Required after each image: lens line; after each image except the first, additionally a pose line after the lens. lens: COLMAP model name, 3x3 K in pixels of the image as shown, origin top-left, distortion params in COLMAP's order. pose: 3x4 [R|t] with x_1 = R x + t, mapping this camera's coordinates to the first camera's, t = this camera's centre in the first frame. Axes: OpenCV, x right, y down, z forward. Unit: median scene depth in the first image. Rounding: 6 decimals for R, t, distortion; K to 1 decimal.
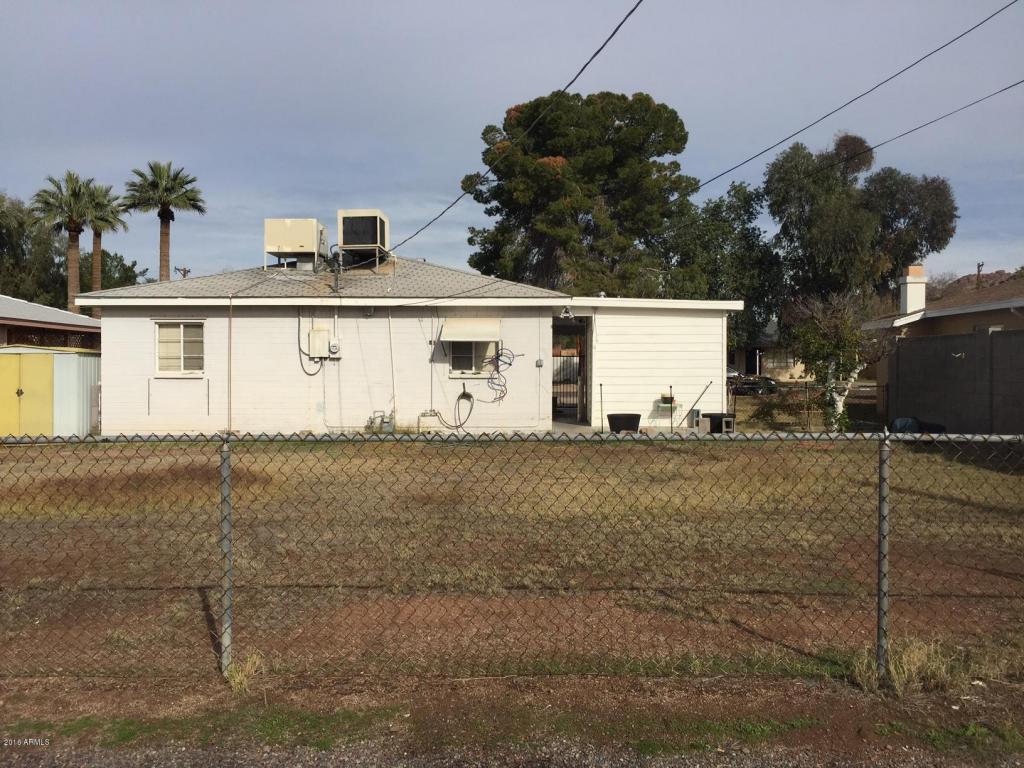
lens RADIAL K [[881.3, 0, 513.2], [0, 881.3, 381.5], [0, 0, 1]] dist [0.001189, -0.005598]
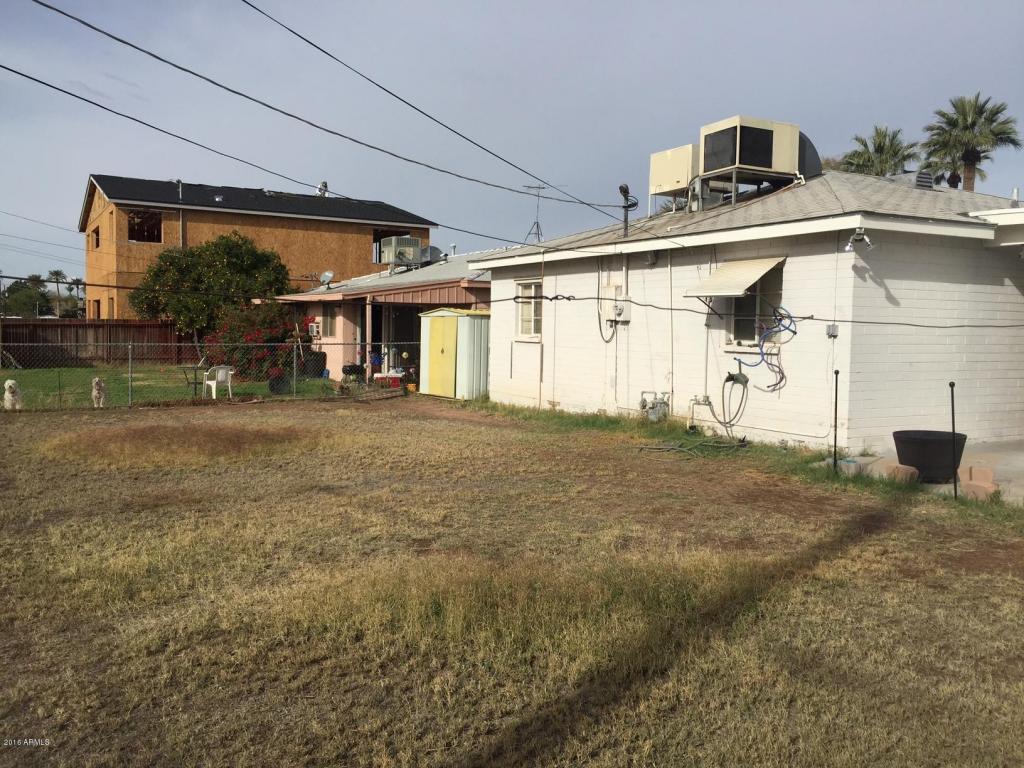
lens RADIAL K [[881.3, 0, 512.5], [0, 881.3, 382.2], [0, 0, 1]] dist [0.001189, -0.005598]
pose [[0.473333, 0.063157, -0.878617, 0.444125], [-0.028008, 0.998001, 0.056650, -0.013987], [0.880438, -0.002206, 0.474156, 0.536775]]
